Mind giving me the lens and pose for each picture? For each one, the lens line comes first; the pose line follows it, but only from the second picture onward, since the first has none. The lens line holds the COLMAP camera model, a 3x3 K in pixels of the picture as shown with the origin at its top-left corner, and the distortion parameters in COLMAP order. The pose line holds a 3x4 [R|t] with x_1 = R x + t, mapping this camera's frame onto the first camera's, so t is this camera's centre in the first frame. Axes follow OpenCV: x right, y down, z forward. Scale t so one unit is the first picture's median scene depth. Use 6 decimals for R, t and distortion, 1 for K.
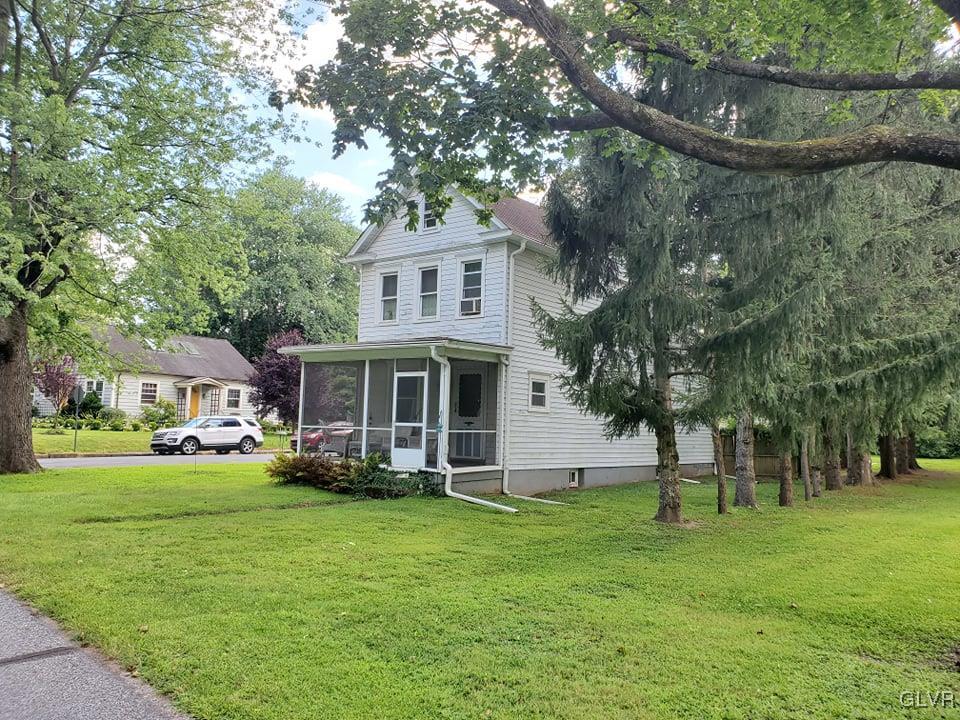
lens RADIAL K [[754.7, 0, 479.5], [0, 754.7, 334.3], [0, 0, 1]] dist [0.005432, -0.006962]
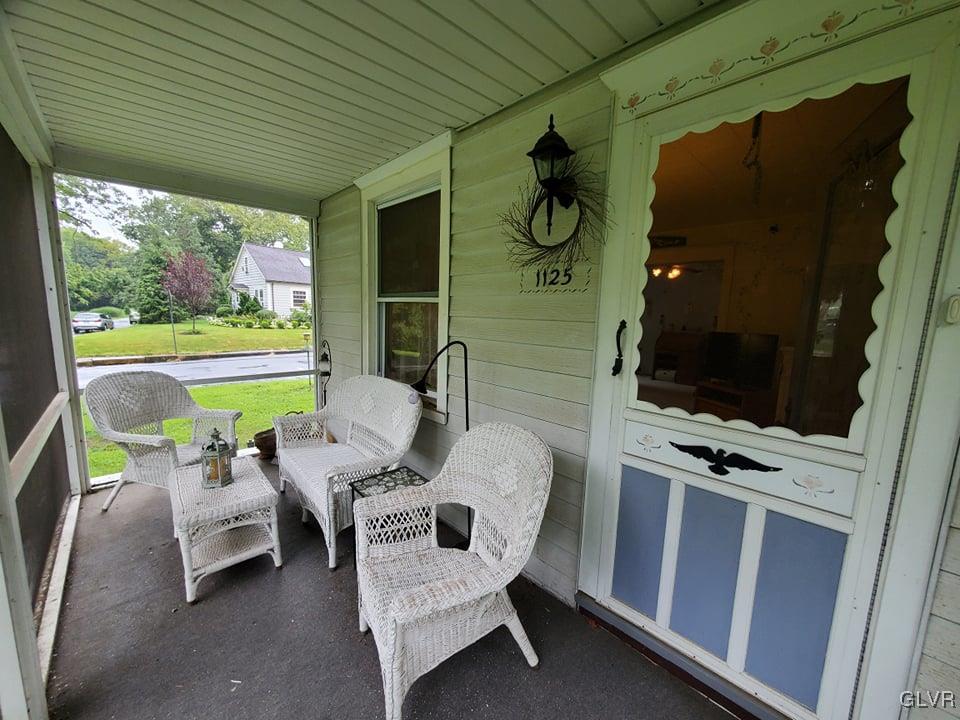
lens RADIAL K [[378.5, 0, 487.3], [0, 378.5, 370.6], [0, 0, 1]] dist [0.001287, -0.003233]
pose [[0.991020, 0.020988, -0.132058, -0.054243], [0.013986, 0.965917, 0.258473, 0.085306], [0.132982, -0.257998, 0.956950, 0.983058]]
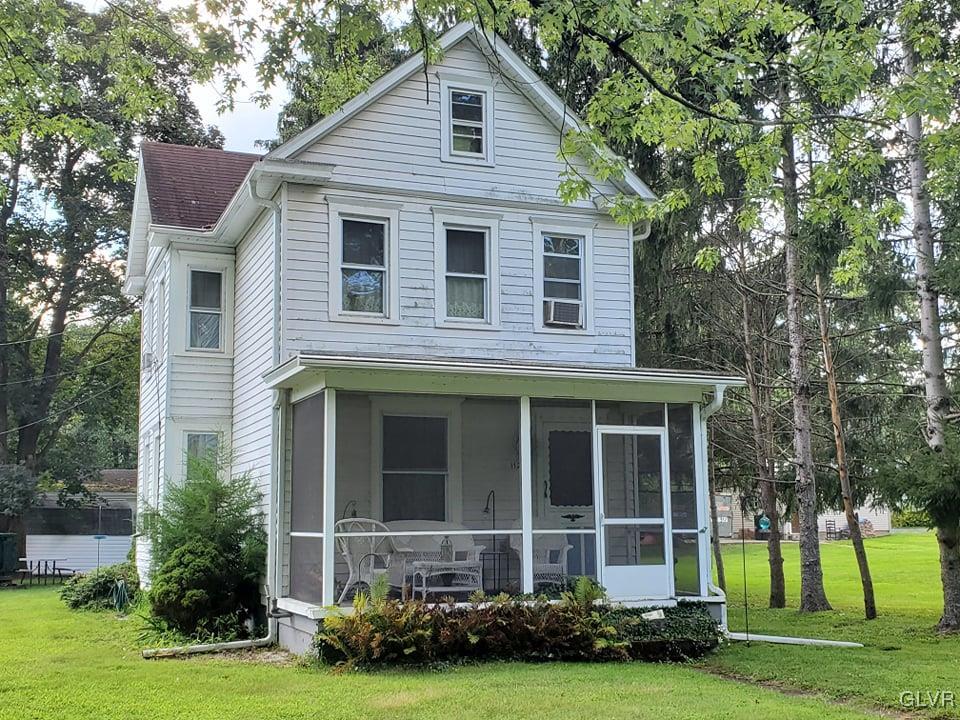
lens RADIAL K [[1222.4, 0, 496.1], [0, 1222.4, 344.1], [0, 0, 1]] dist [0.119676, -0.449262]
pose [[0.499616, 0.096855, 0.860815, -0.910874], [-0.082217, 0.994546, -0.064183, 0.055053], [-0.862337, -0.038707, 0.504854, 0.622341]]
